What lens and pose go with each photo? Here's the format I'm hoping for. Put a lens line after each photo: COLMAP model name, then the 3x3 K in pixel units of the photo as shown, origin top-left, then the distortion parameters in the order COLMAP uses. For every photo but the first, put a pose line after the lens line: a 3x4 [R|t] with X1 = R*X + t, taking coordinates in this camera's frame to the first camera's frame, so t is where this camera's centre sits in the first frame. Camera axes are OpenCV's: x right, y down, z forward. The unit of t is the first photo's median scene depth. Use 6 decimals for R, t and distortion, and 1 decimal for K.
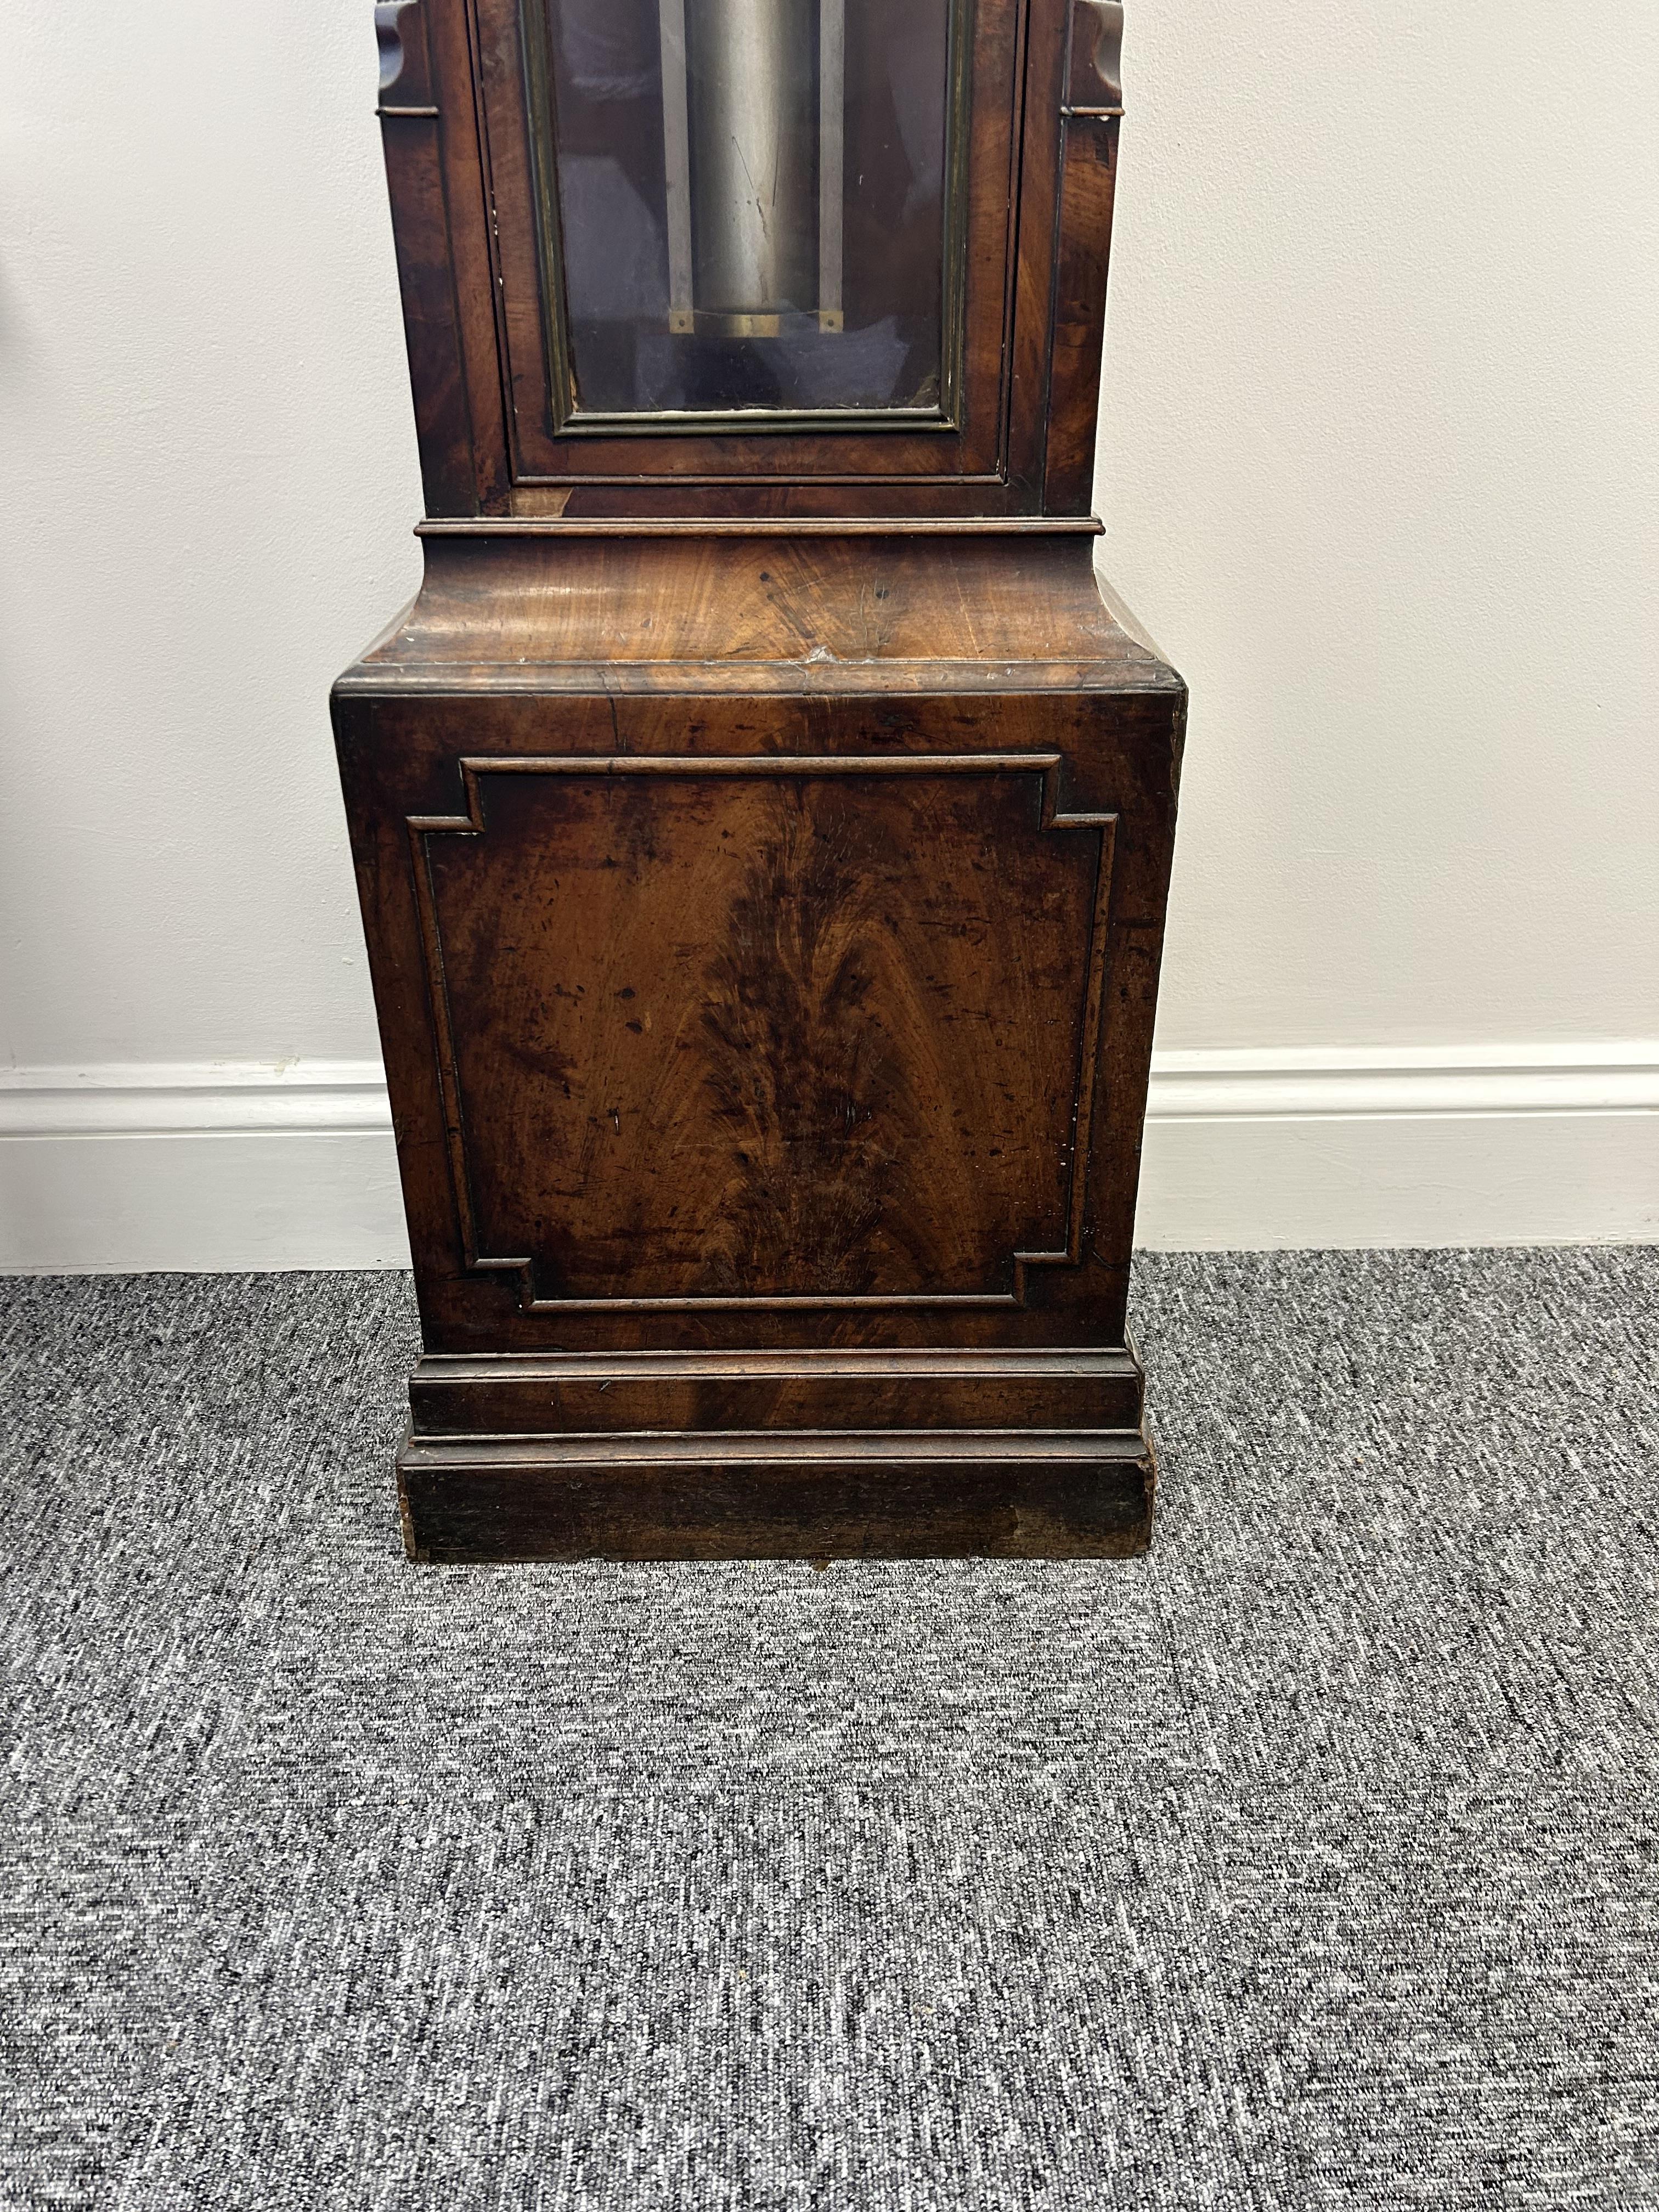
lens RADIAL K [[1627.9, 0, 845.3], [0, 1627.9, 1119.9], [0, 0, 1]] dist [0.043165, -0.061177]
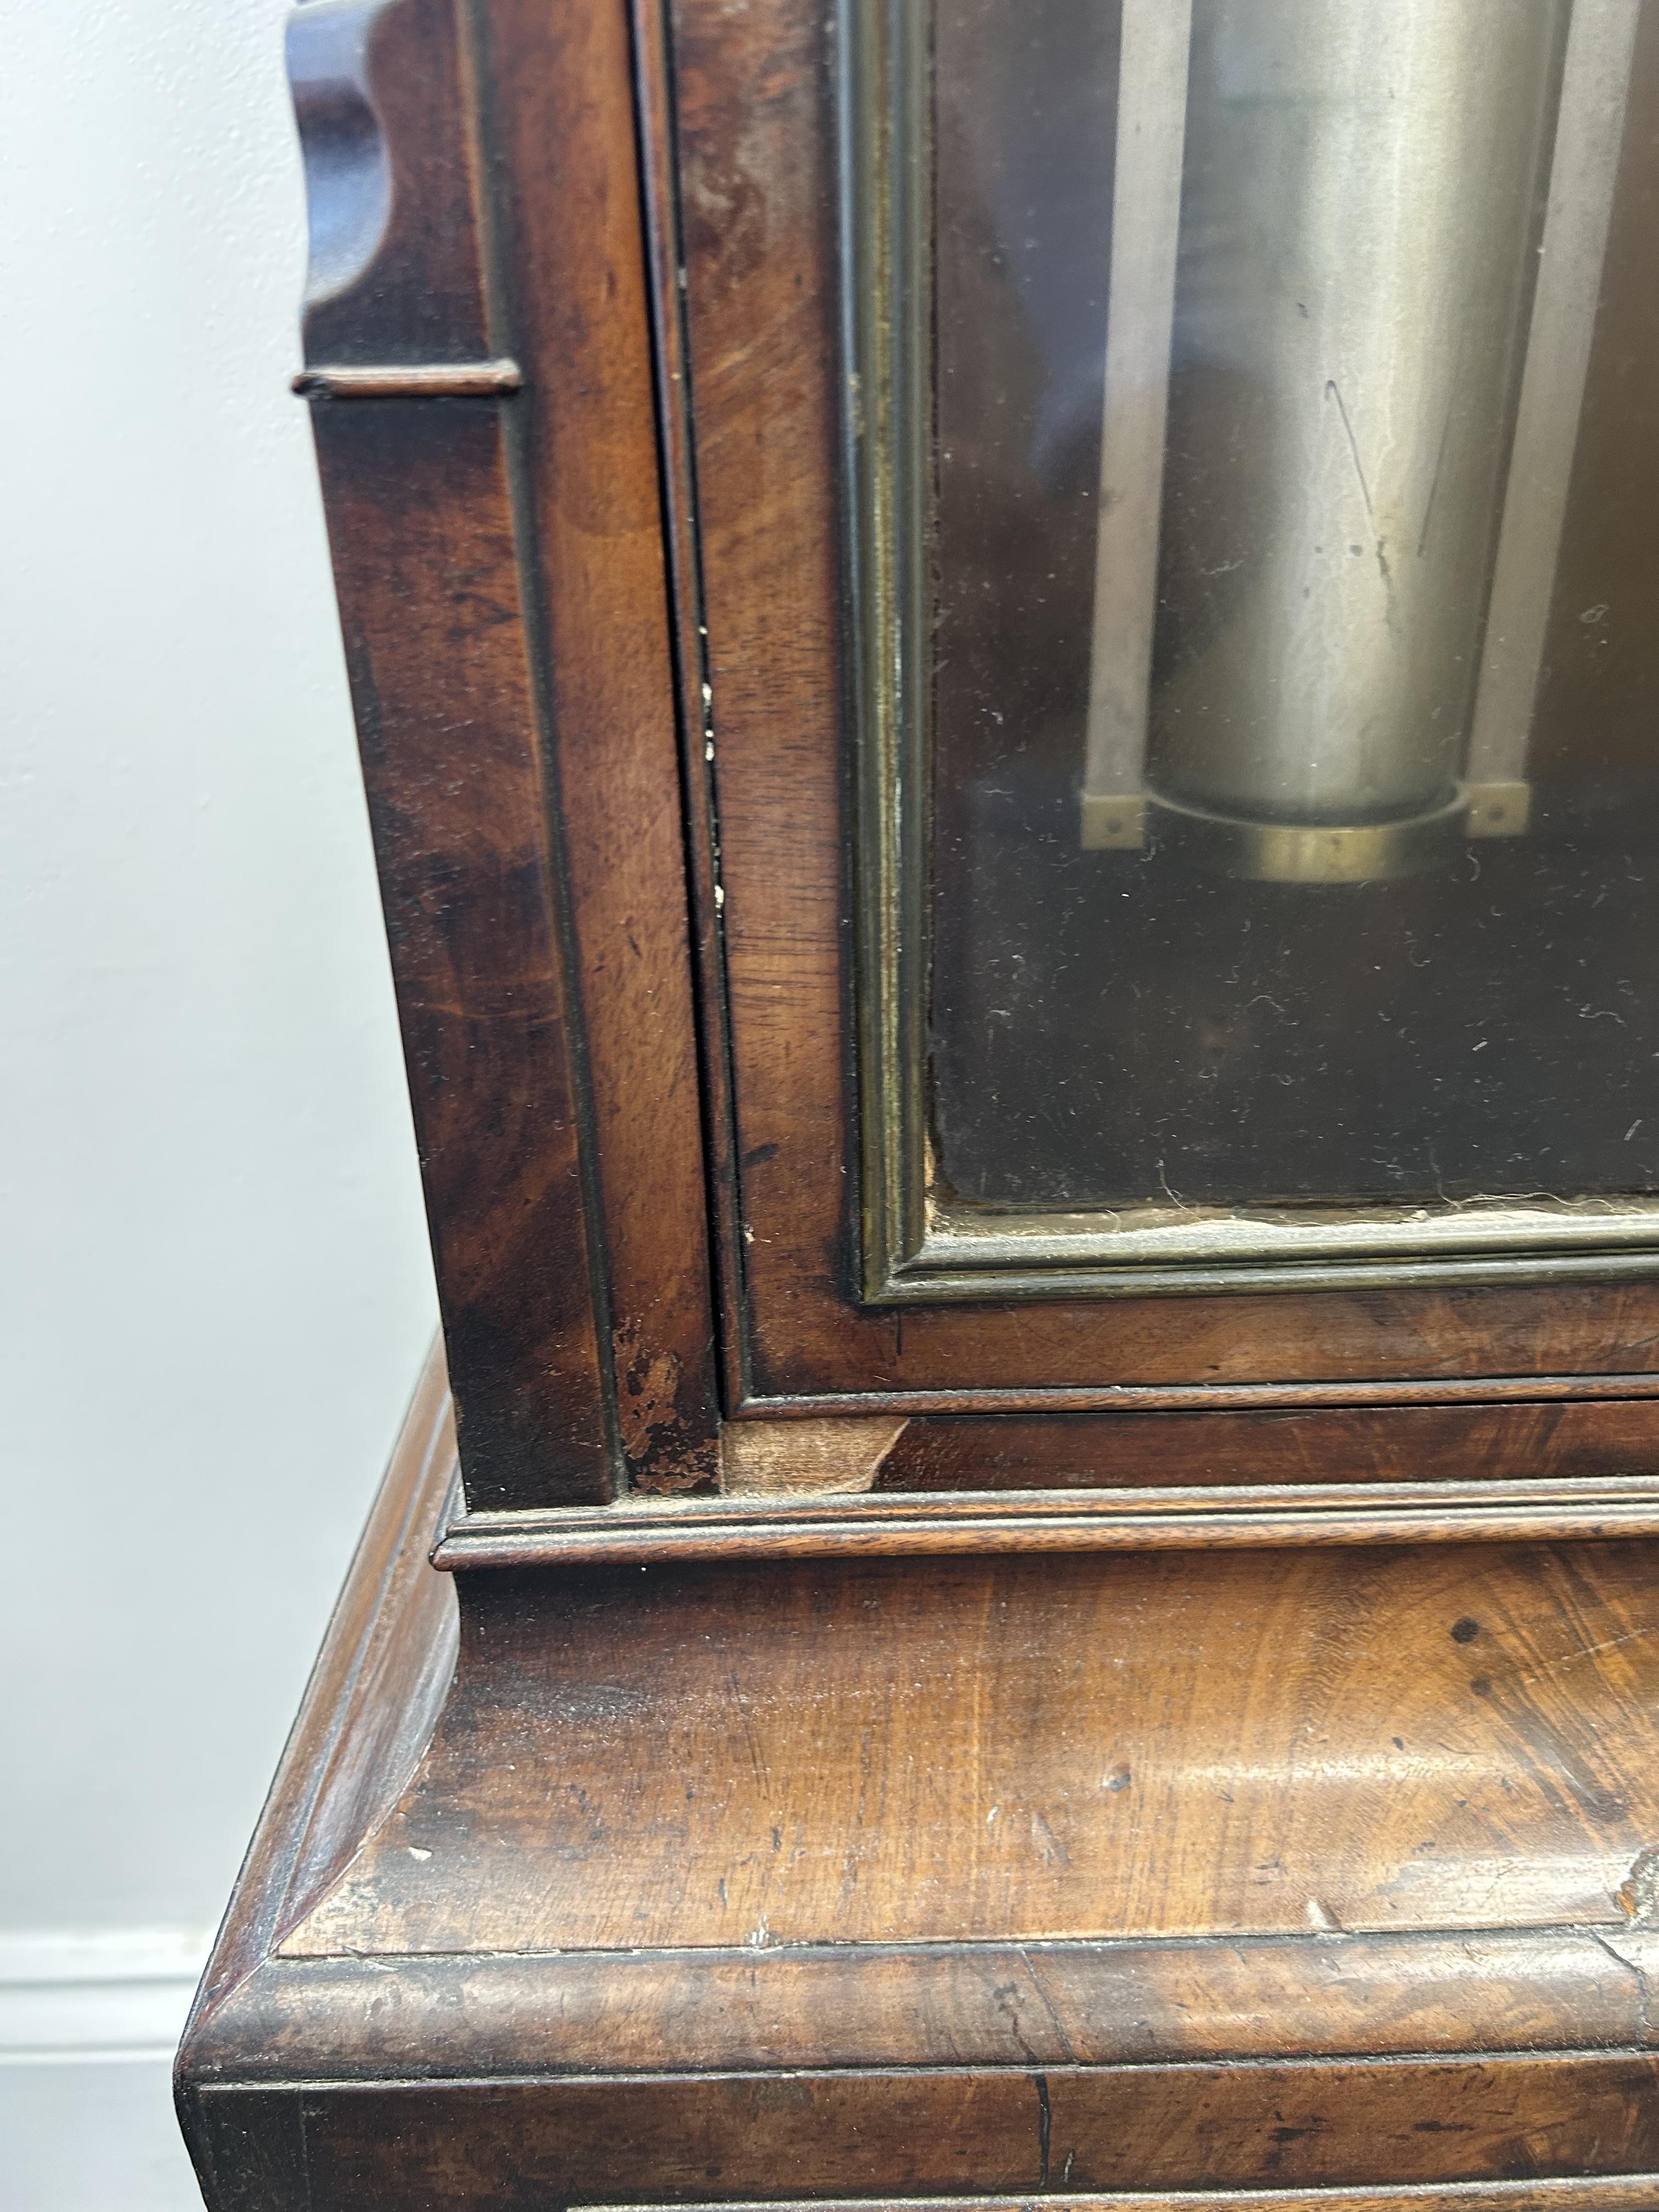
lens RADIAL K [[1627.9, 0, 817.6], [0, 1627.9, 1085.9], [0, 0, 1]] dist [0.043165, -0.061177]
pose [[0.999640, -0.020024, -0.017877, -0.198751], [0.018808, 0.997659, -0.065748, -0.483780], [0.019151, 0.065388, 0.997676, 0.744888]]
